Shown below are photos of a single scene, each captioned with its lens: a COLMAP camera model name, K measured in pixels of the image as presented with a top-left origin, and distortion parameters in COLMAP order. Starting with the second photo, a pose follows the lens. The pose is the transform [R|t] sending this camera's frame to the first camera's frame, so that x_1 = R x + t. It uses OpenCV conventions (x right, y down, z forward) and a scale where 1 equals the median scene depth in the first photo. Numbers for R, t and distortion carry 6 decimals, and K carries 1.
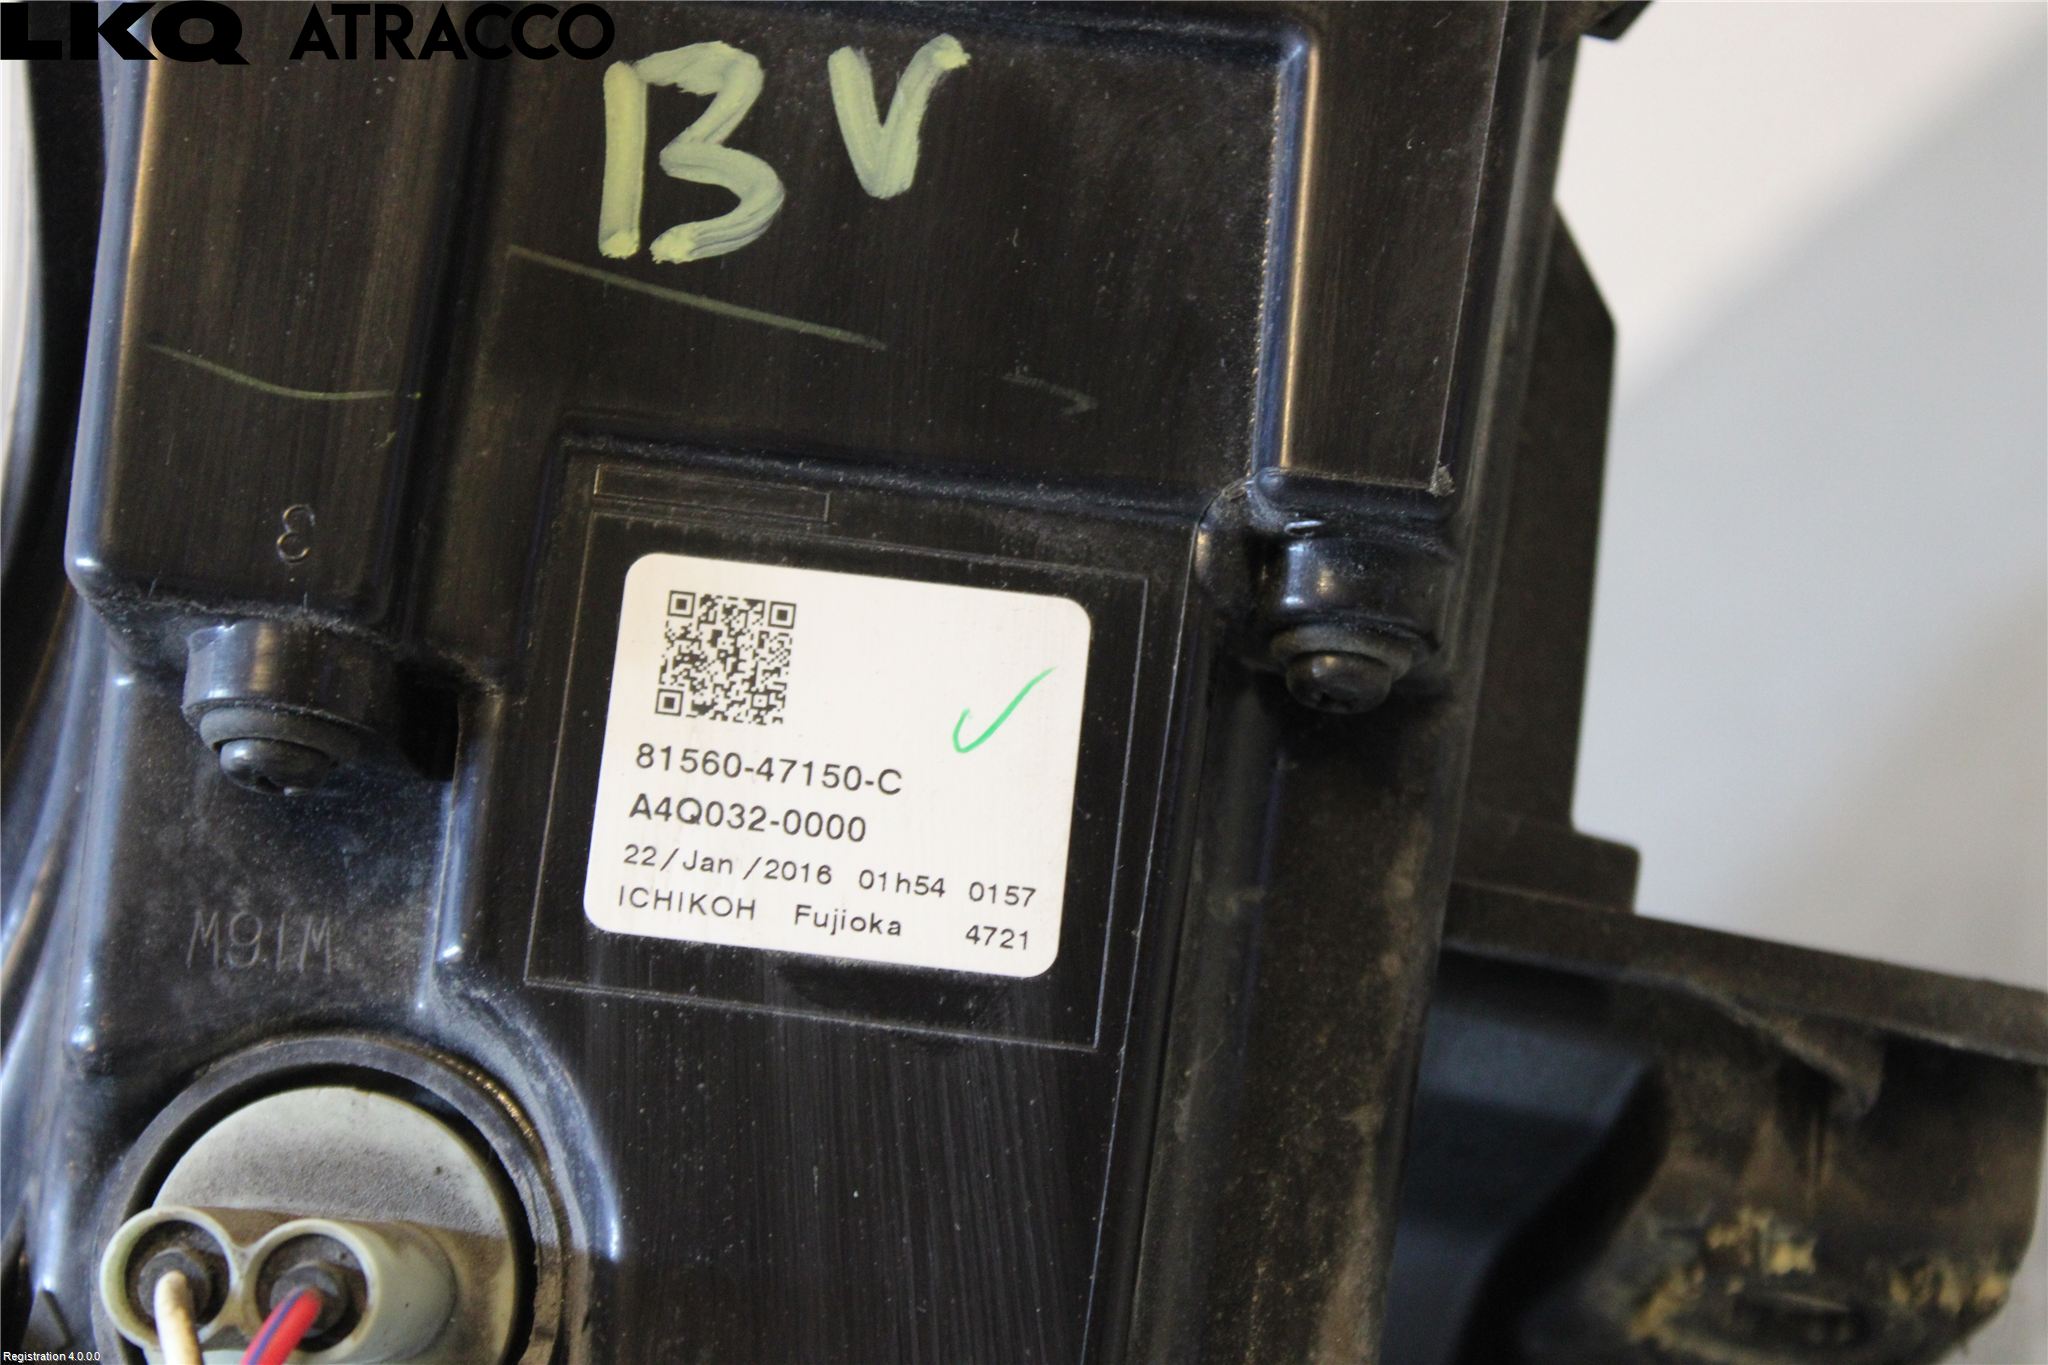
lens RADIAL K [[5184.7, 0, 1024.9], [0, 5184.7, 681.1], [0, 0, 1]] dist [0.003567, 0.000000]
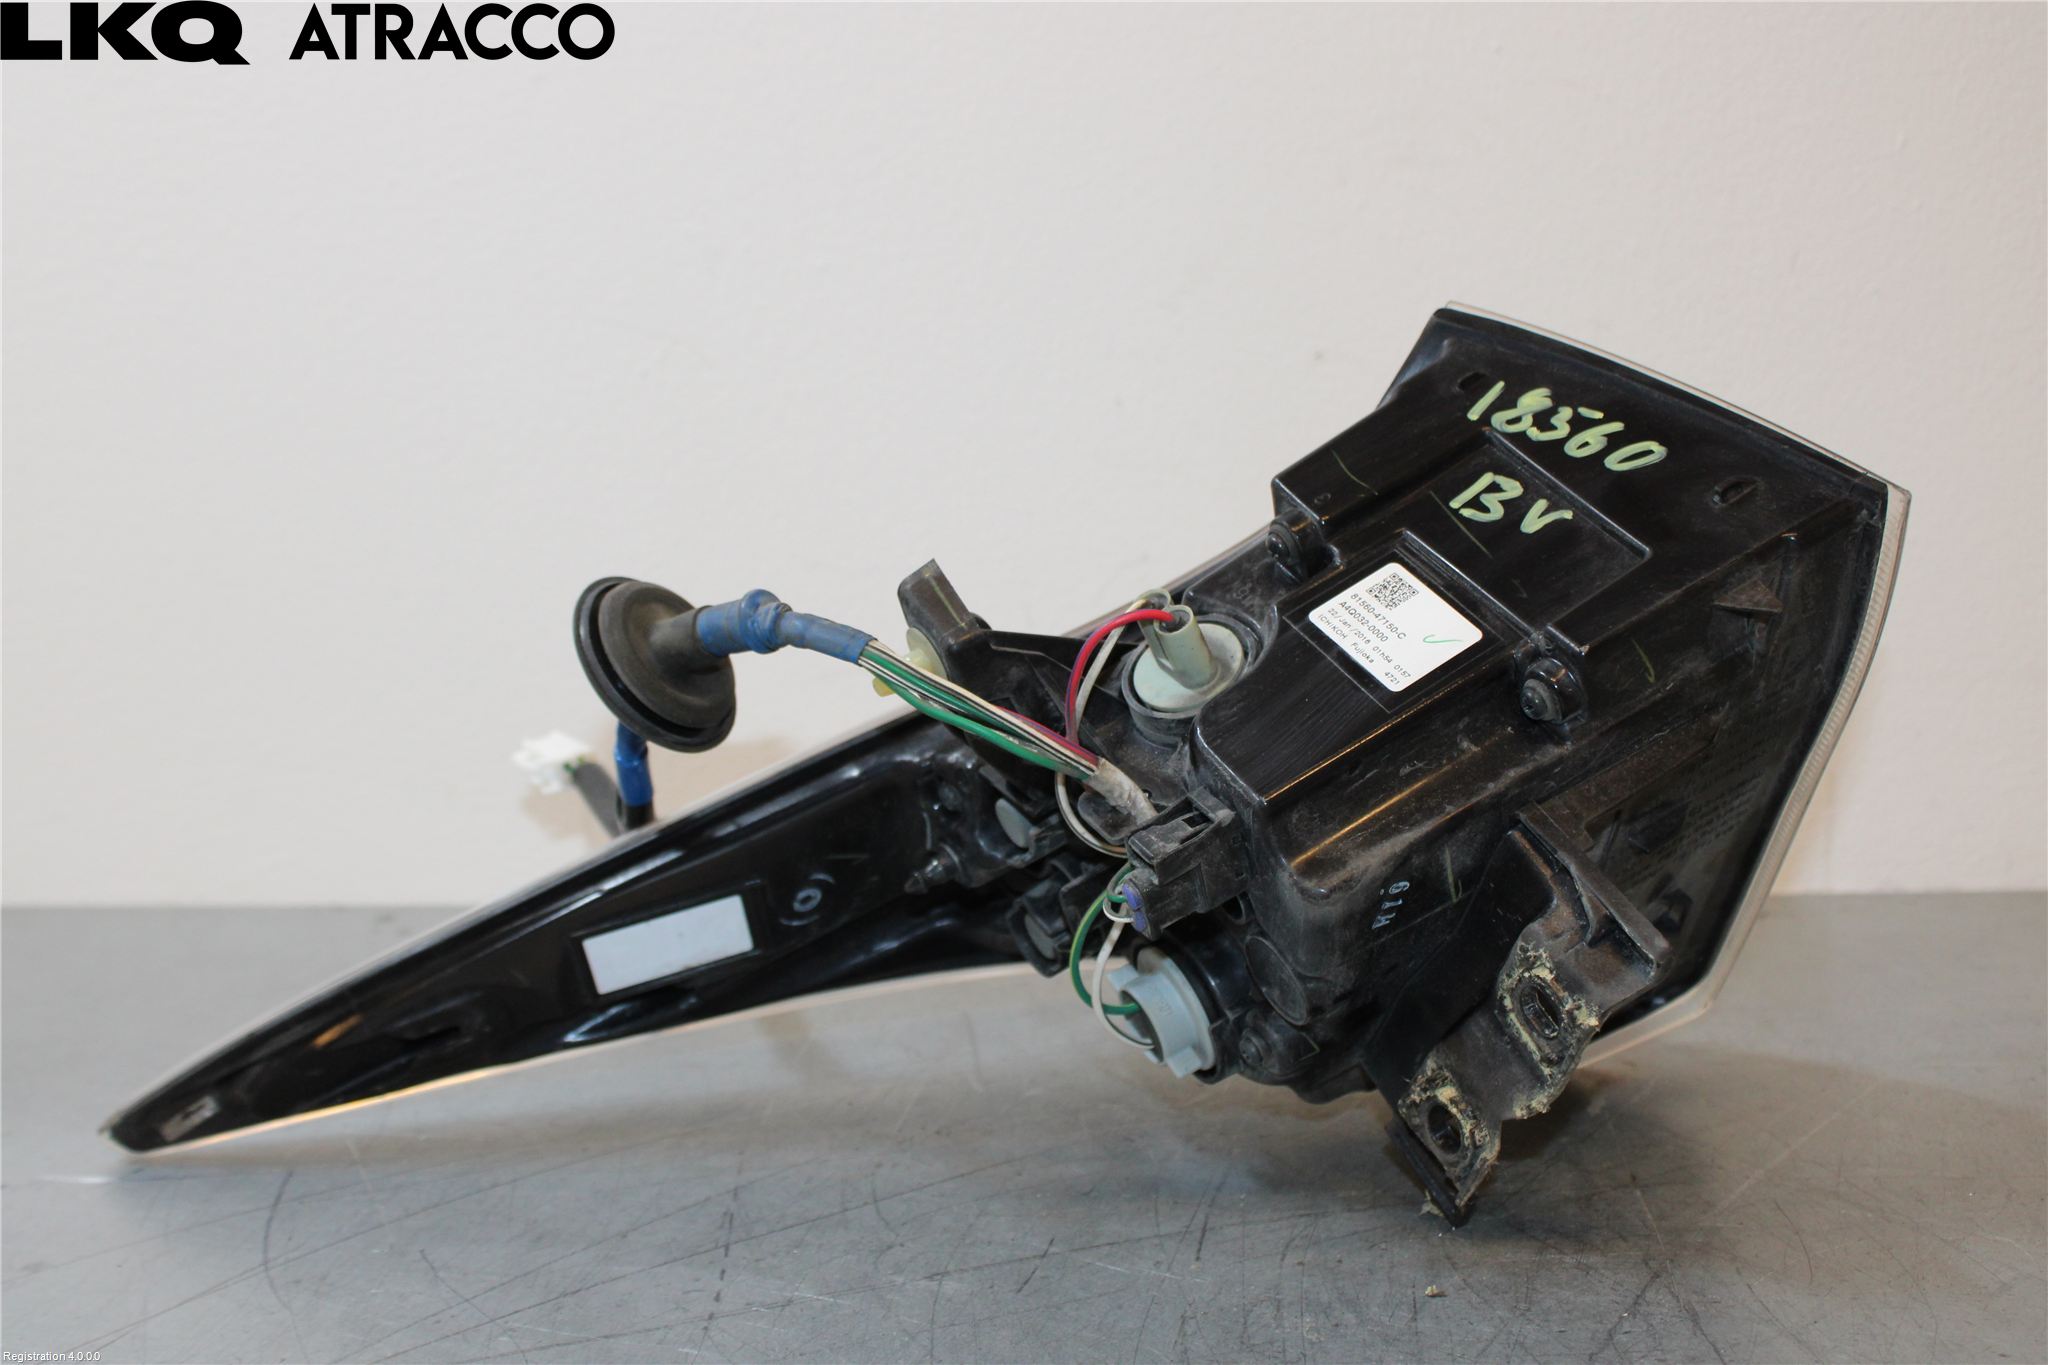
lens RADIAL K [[2676.9, 0, 1024.3], [0, 2676.9, 681.3], [0, 0, 1]] dist [0.012185, 0.000000]
pose [[0.630193, 0.463980, -0.622558, 0.899168], [-0.695974, 0.693014, -0.188019, 0.527824], [0.344205, 0.551773, 0.759651, -0.376924]]
